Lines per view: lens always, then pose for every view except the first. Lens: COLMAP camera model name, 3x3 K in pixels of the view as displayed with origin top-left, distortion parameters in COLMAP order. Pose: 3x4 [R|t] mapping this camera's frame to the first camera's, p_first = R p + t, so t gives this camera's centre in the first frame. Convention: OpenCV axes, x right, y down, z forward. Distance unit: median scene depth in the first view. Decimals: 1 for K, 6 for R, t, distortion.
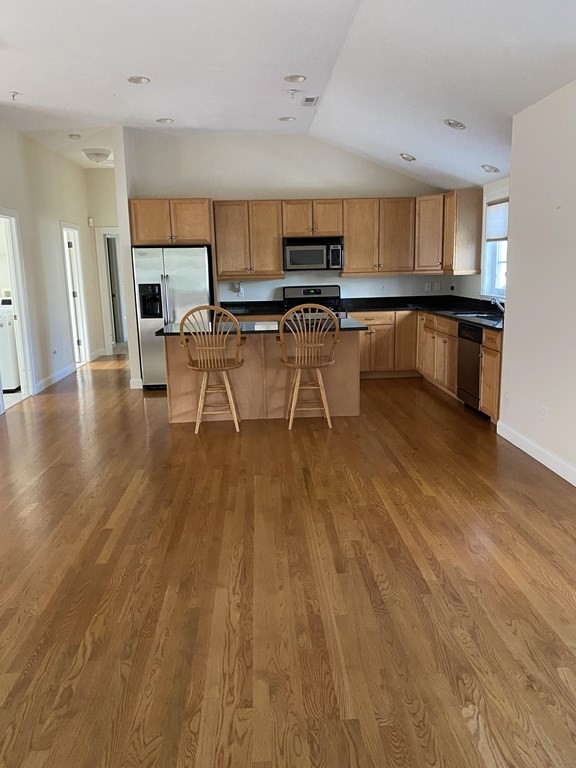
lens RADIAL K [[589.3, 0, 294.1], [0, 589.3, 385.3], [0, 0, 1]] dist [0.011838, 0.002102]
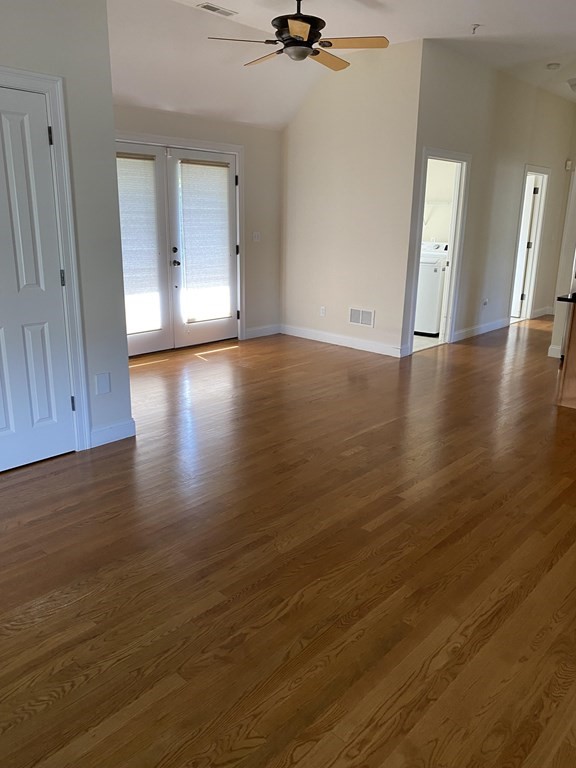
lens RADIAL K [[589.3, 0, 294.1], [0, 589.3, 382.0], [0, 0, 1]] dist [0.011838, 0.002102]
pose [[0.691293, 0.230745, -0.684742, 0.082322], [-0.176800, 0.972851, 0.149342, -0.022870], [0.700611, 0.017823, 0.713320, 0.102106]]
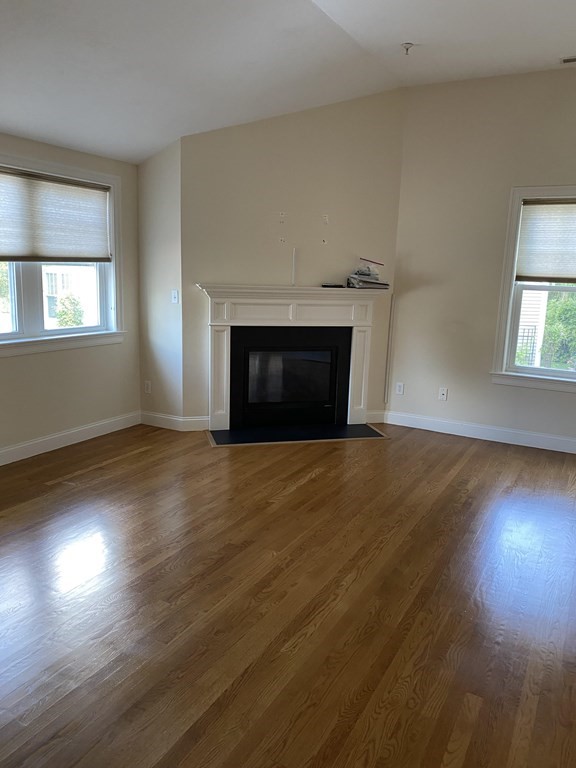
lens RADIAL K [[589.3, 0, 288.1], [0, 589.3, 384.9], [0, 0, 1]] dist [0.011838, 0.002102]
pose [[-0.847560, -0.101855, 0.520834, -0.201634], [0.099044, 0.933808, 0.343792, -0.131245], [-0.521376, 0.342970, -0.781370, 0.664753]]
